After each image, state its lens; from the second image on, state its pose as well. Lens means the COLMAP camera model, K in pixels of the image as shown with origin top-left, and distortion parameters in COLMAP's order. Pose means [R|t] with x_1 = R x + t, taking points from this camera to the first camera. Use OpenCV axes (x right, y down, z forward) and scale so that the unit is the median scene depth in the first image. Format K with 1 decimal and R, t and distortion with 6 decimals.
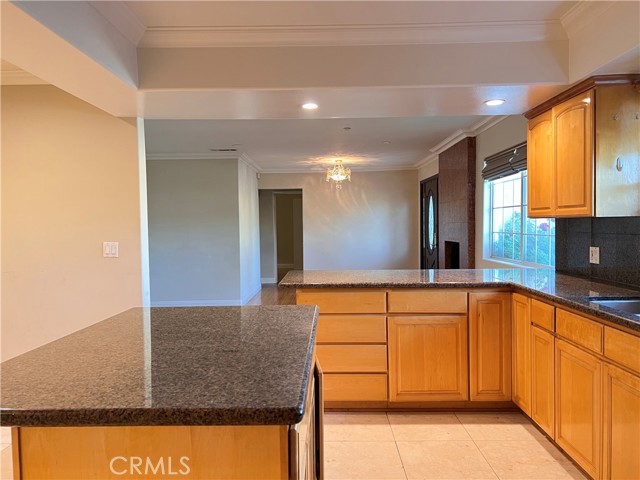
lens RADIAL K [[477.5, 0, 317.6], [0, 477.5, 242.0], [0, 0, 1]] dist [0.059049, -0.063644]
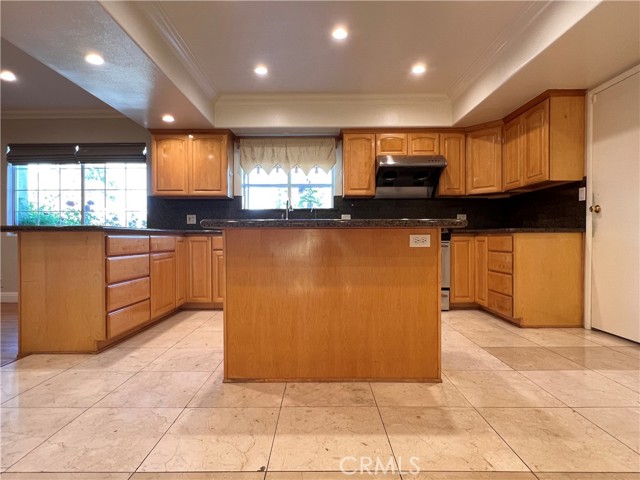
lens RADIAL K [[353.7, 0, 318.4], [0, 353.7, 241.8], [0, 0, 1]] dist [0.007794, 0.001612]
pose [[-0.013938, 0.006267, 0.999883, -0.330513], [0.040818, 0.999150, -0.005693, 0.058540], [-0.999069, 0.040734, -0.014182, 0.224302]]
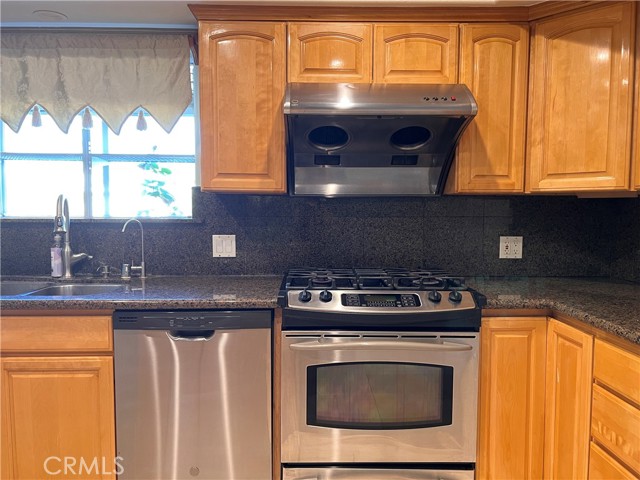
lens RADIAL K [[477.5, 0, 326.2], [0, 477.5, 244.5], [0, 0, 1]] dist [0.059049, -0.063644]
pose [[-0.041785, -0.052743, 0.997734, -0.075182], [0.034614, 0.997930, 0.054203, 0.005552], [-0.998527, 0.036800, -0.039873, 0.118670]]
